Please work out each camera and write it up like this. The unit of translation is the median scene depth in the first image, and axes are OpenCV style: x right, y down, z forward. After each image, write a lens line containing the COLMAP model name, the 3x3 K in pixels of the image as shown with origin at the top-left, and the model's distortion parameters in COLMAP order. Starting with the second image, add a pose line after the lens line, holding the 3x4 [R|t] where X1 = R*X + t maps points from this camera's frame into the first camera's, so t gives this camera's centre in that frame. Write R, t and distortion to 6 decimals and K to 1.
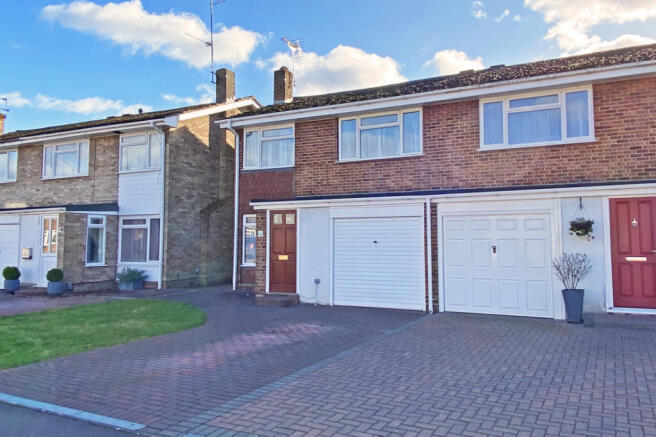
lens RADIAL K [[524.0, 0, 365.5], [0, 524.0, 203.8], [0, 0, 1]] dist [0.083757, -0.131564]
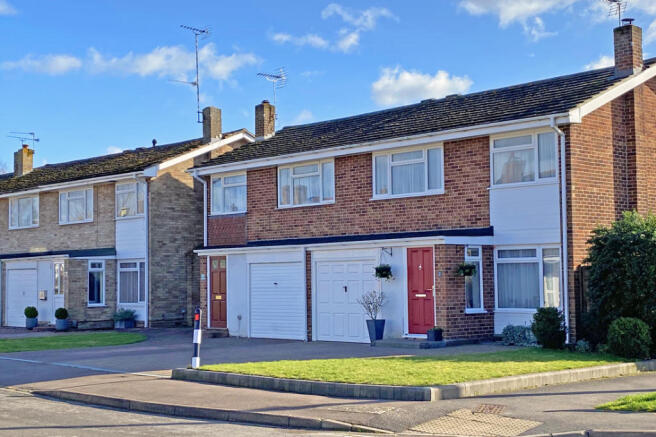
lens RADIAL K [[1071.0, 0, 328.0], [0, 1071.0, 218.5], [0, 0, 1]] dist [0.053058, 0.070886]
pose [[0.930555, -0.028565, -0.365037, 0.781275], [0.034222, 0.999373, 0.009036, -0.070659], [0.364550, -0.020901, 0.930949, -0.923346]]
